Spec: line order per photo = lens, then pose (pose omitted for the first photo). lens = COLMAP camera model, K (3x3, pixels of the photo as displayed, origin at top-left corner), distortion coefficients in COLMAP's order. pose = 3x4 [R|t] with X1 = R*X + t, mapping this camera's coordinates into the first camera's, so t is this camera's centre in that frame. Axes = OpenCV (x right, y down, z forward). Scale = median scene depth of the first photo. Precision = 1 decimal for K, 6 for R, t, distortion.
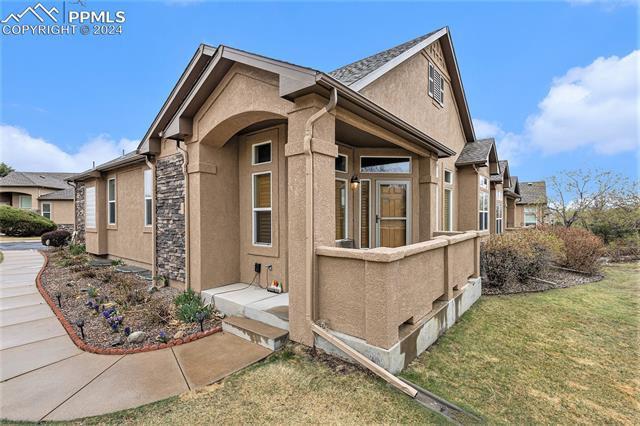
lens RADIAL K [[297.0, 0, 333.6], [0, 297.0, 217.5], [0, 0, 1]] dist [-0.004787, -0.000389]
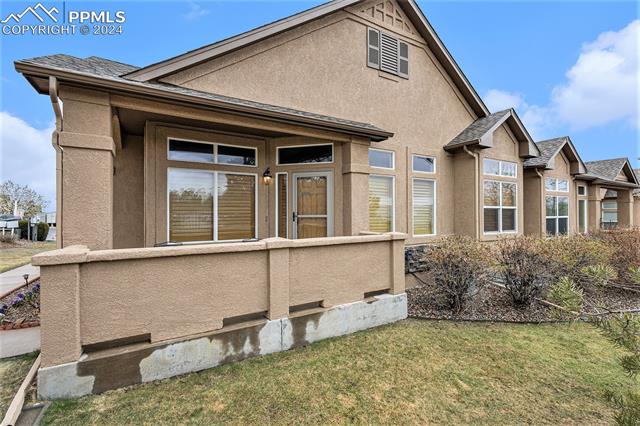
lens RADIAL K [[297.0, 0, 320.2], [0, 297.0, 212.4], [0, 0, 1]] dist [-0.004787, -0.000389]
pose [[0.936074, -0.006740, -0.351738, 0.530190], [0.001577, 0.999887, -0.014962, 0.005355], [0.351799, 0.013451, 0.935979, 0.203355]]
